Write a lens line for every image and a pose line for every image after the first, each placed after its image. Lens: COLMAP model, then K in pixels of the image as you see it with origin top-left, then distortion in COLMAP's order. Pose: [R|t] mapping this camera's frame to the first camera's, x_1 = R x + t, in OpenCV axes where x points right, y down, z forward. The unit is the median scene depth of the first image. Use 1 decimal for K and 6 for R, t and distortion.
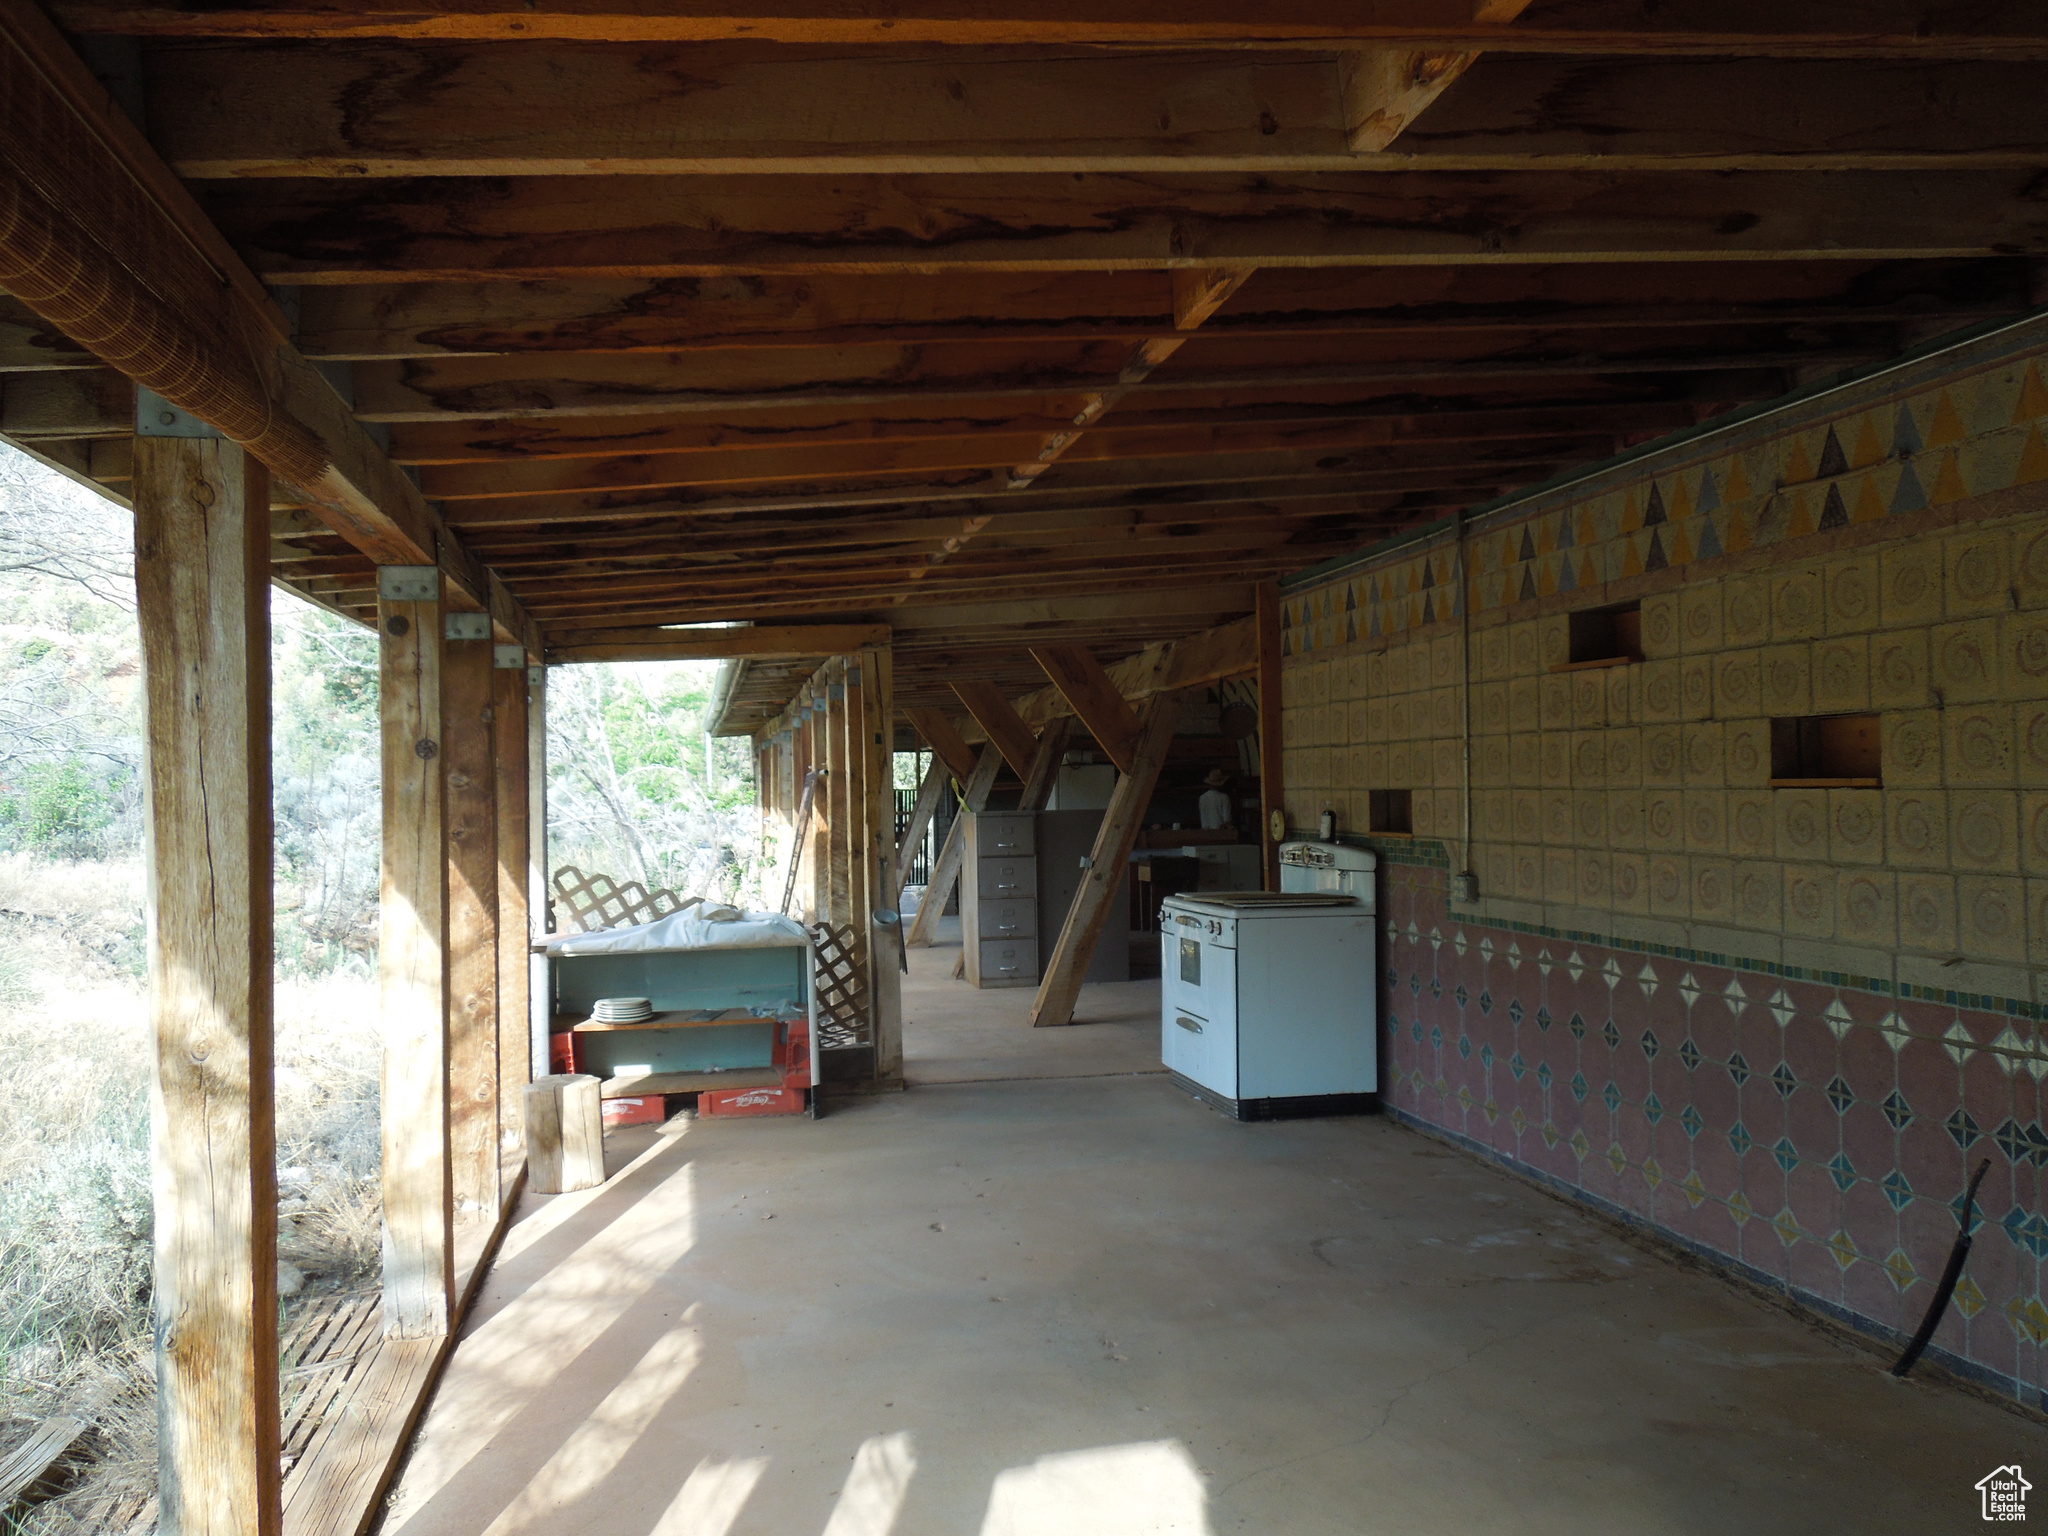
lens RADIAL K [[1529.8, 0, 1028.4], [0, 1529.8, 770.5], [0, 0, 1]] dist [-0.015237, 0.006740]
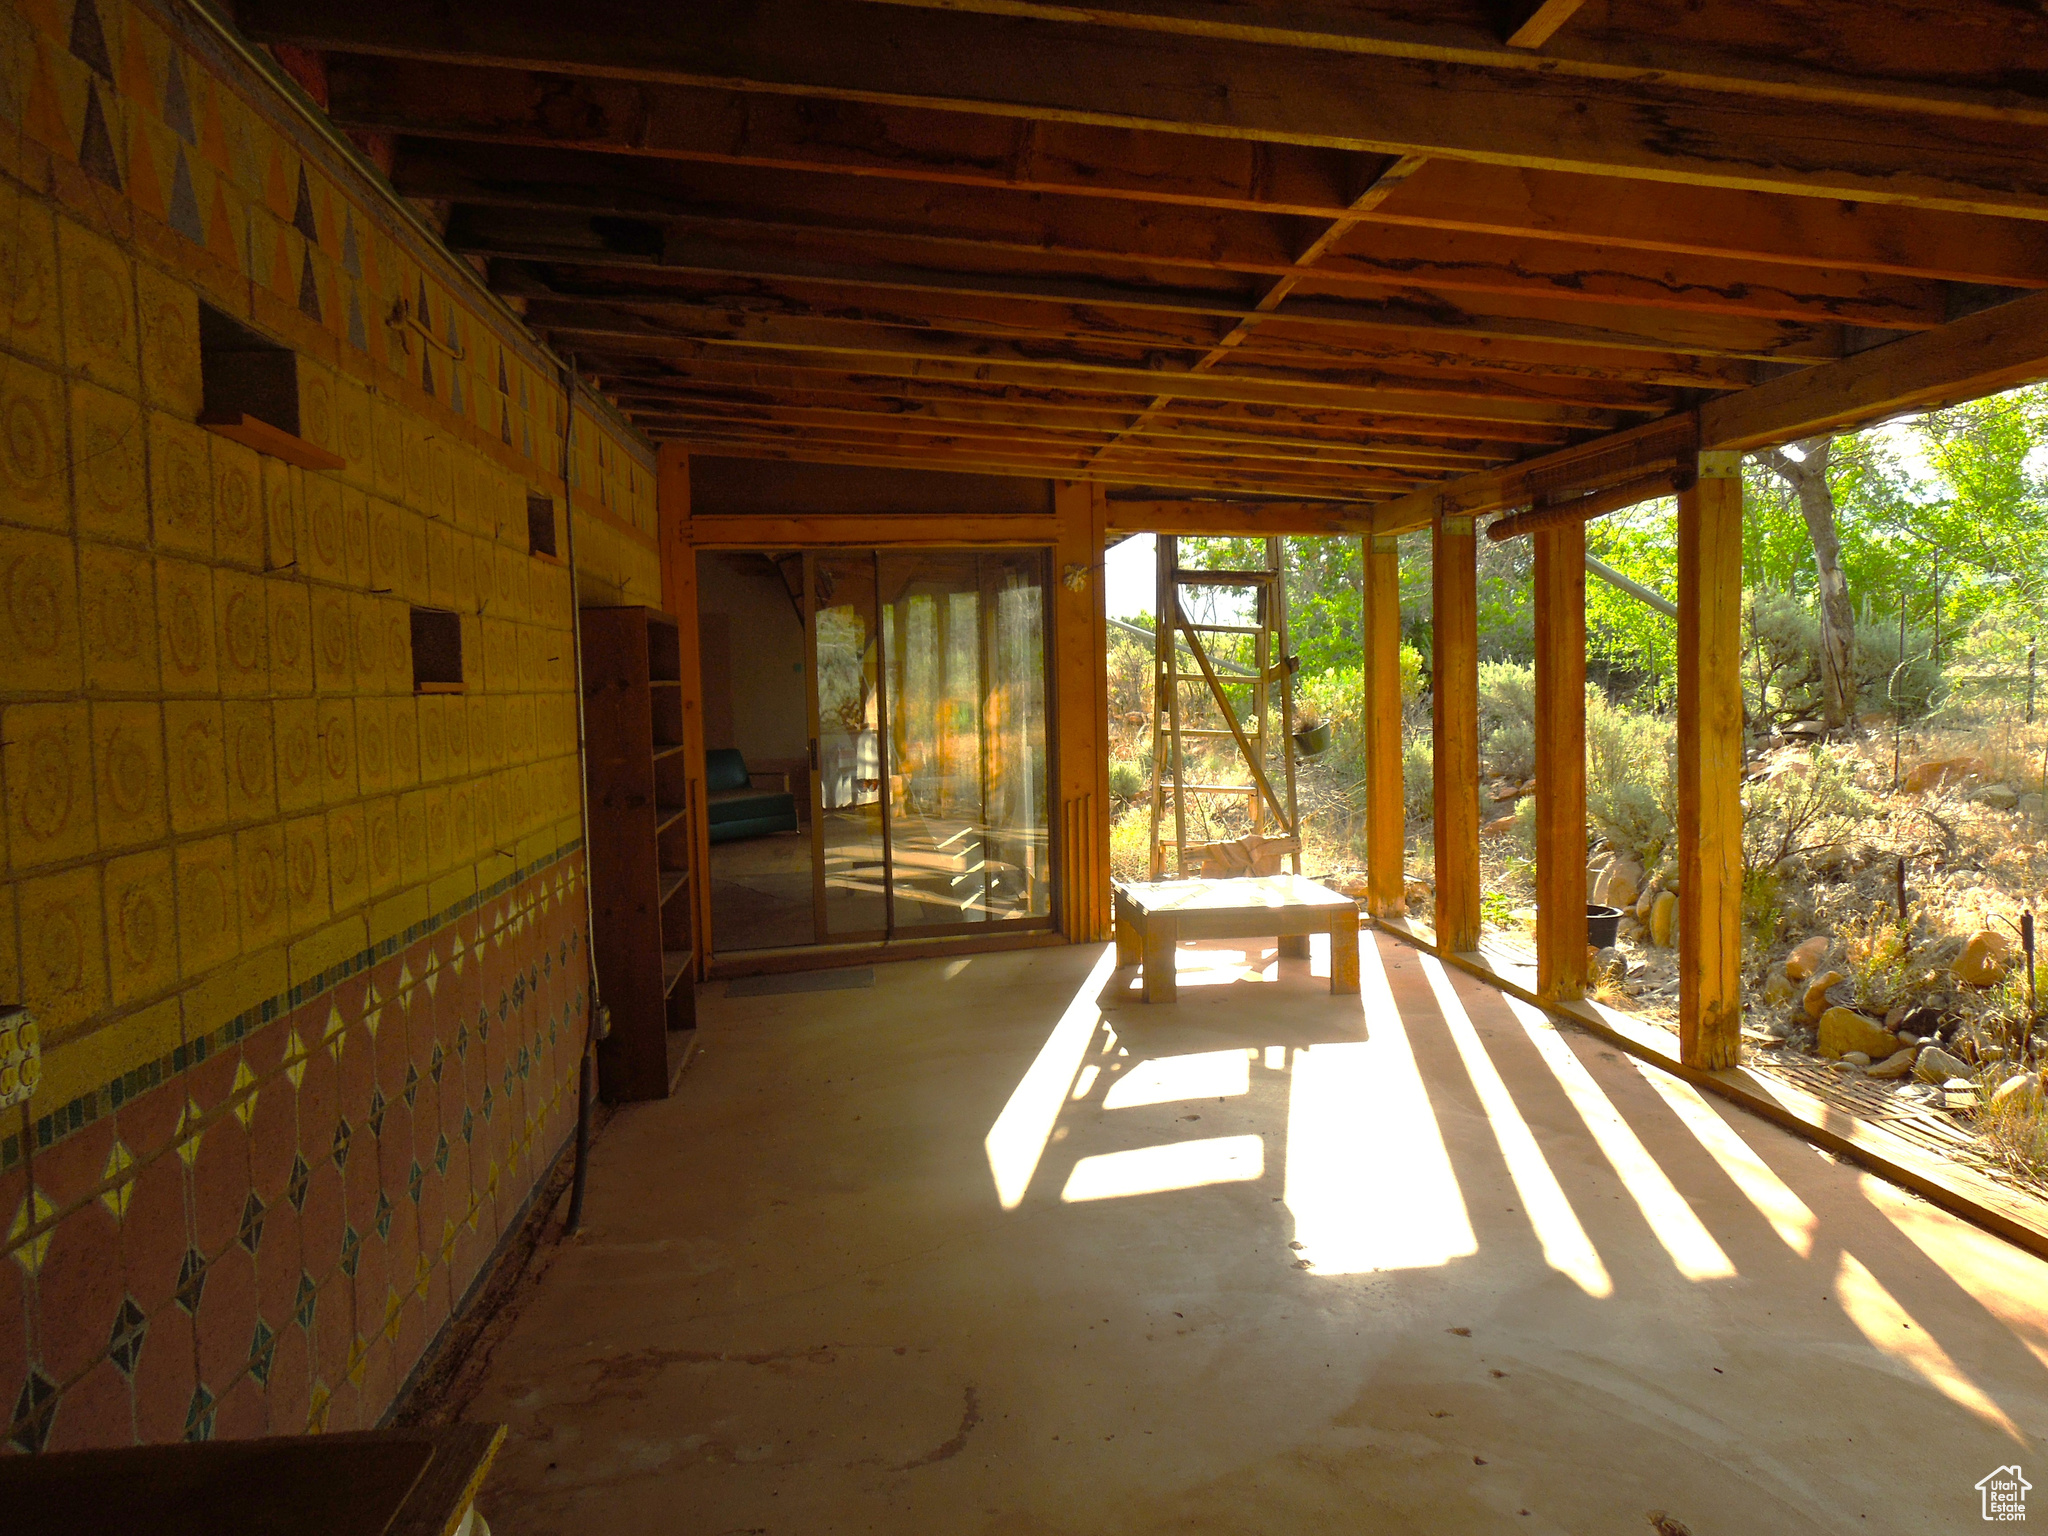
lens RADIAL K [[1529.8, 0, 1028.4], [0, 1529.8, 770.5], [0, 0, 1]] dist [-0.015237, 0.006740]
pose [[-0.991880, 0.038634, 0.121164, 0.088129], [0.044530, 0.997933, 0.046331, 0.028394], [-0.119123, 0.051350, -0.991551, 1.740017]]
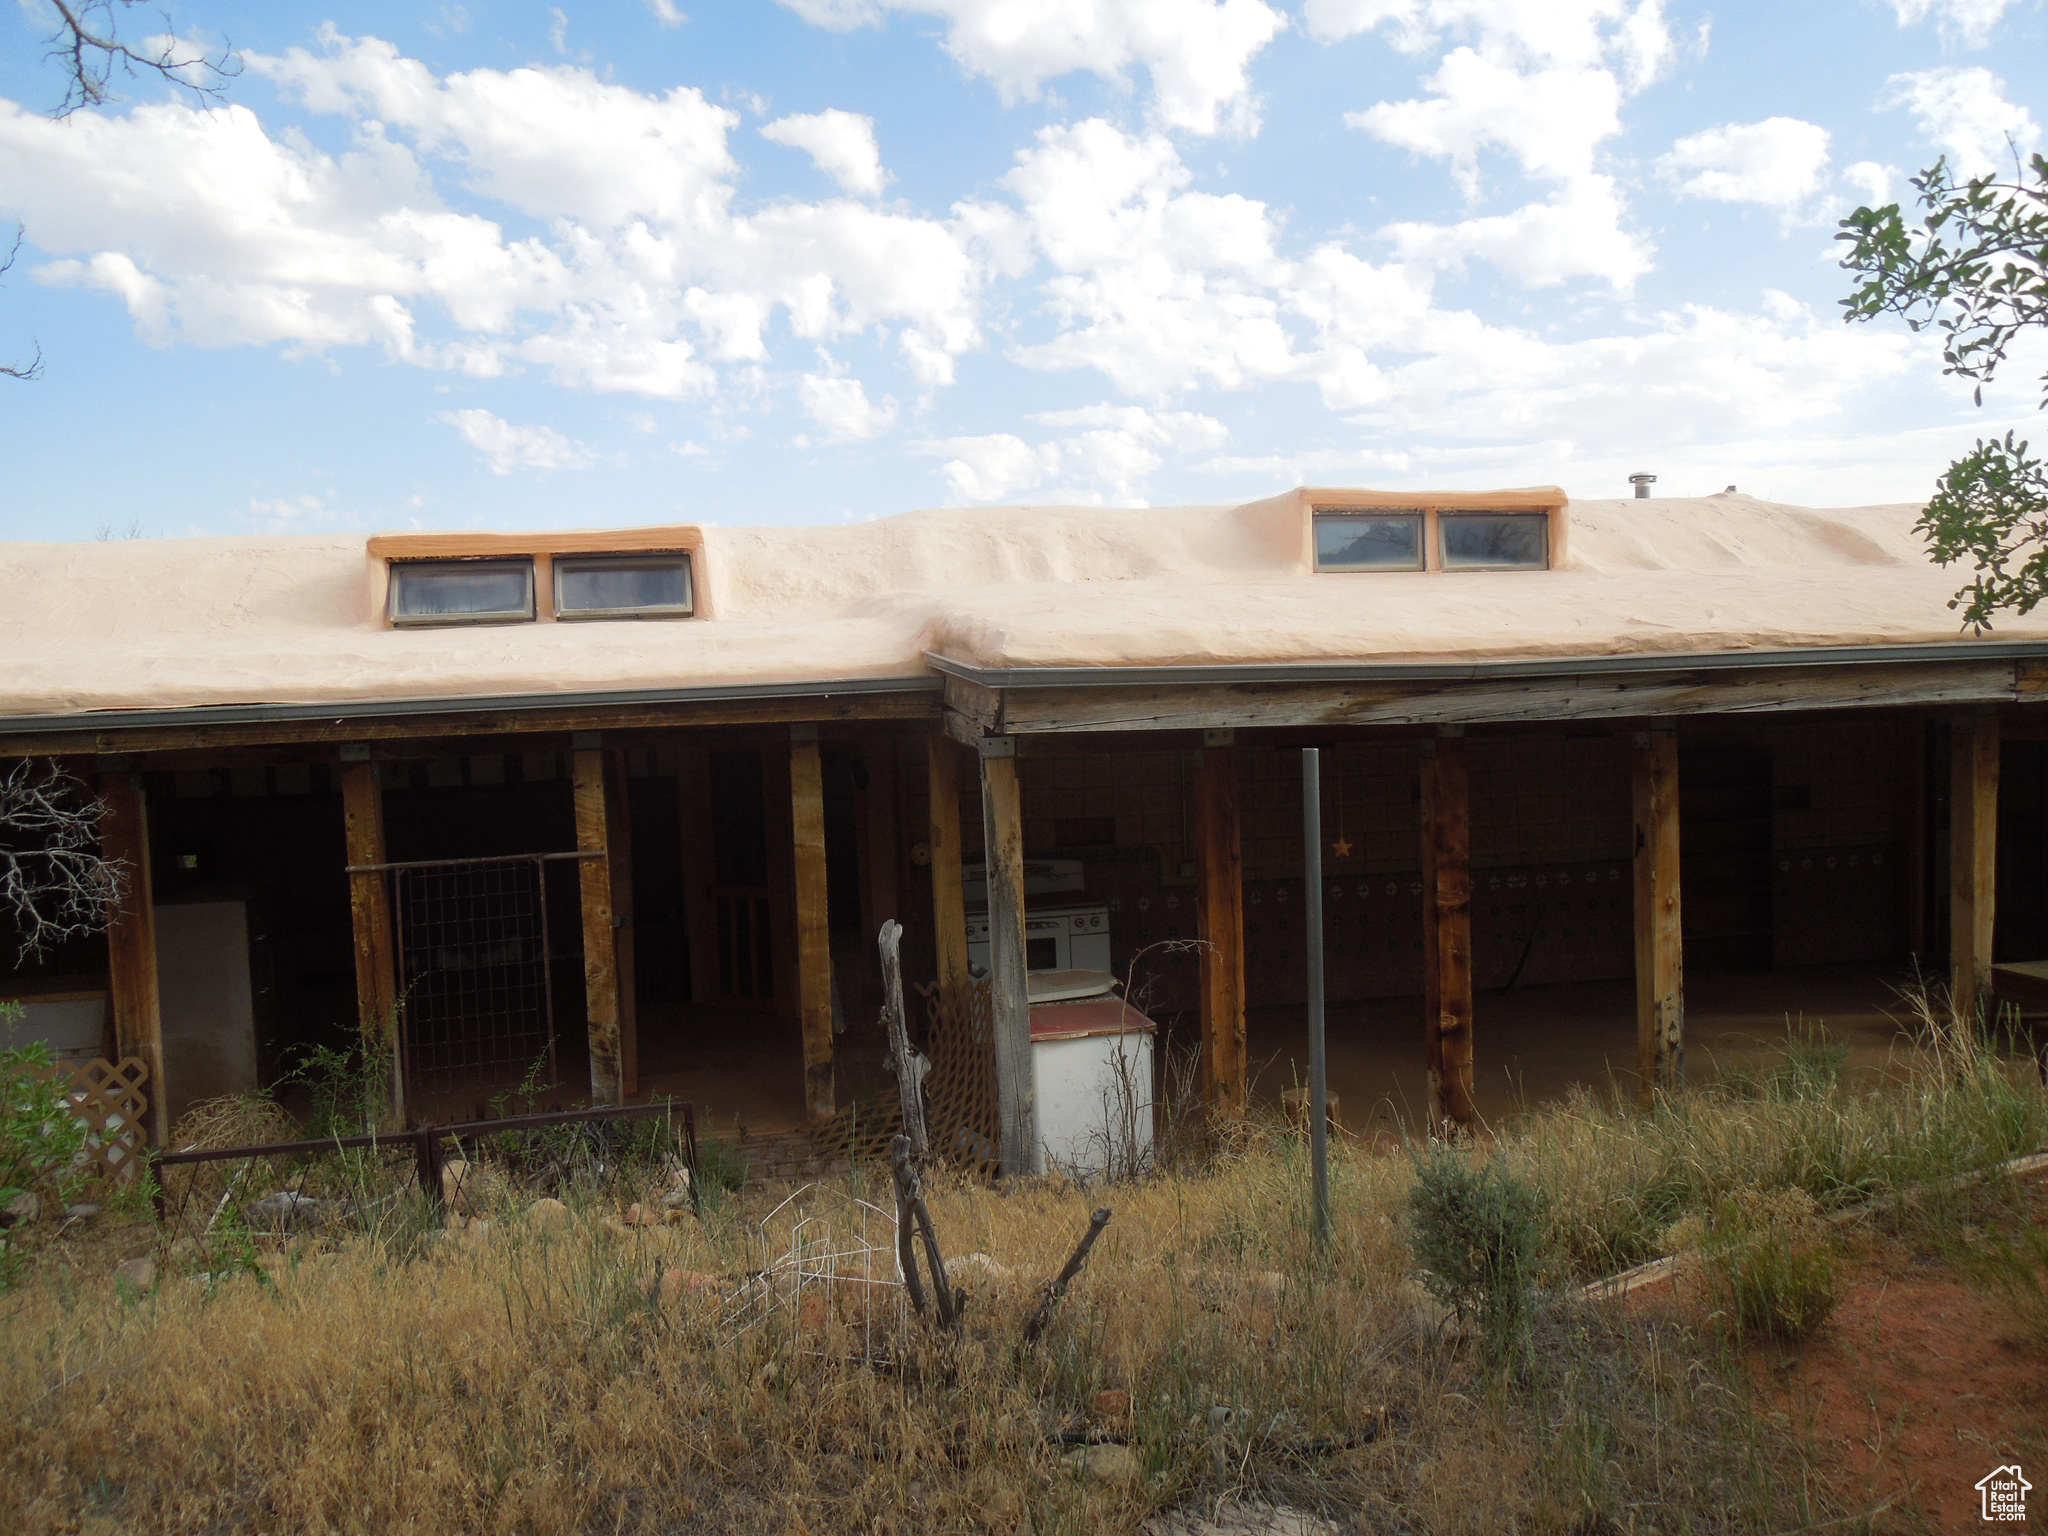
lens RADIAL K [[1529.7, 0, 1024.0], [0, 1529.7, 768.0], [0, 0, 1]] dist [0.000368, 0.000298]
pose [[0.024156, -0.044233, 0.998729, -2.095518], [0.019018, 0.998860, 0.043779, -0.172698], [-0.999527, 0.017936, 0.024970, 1.592977]]
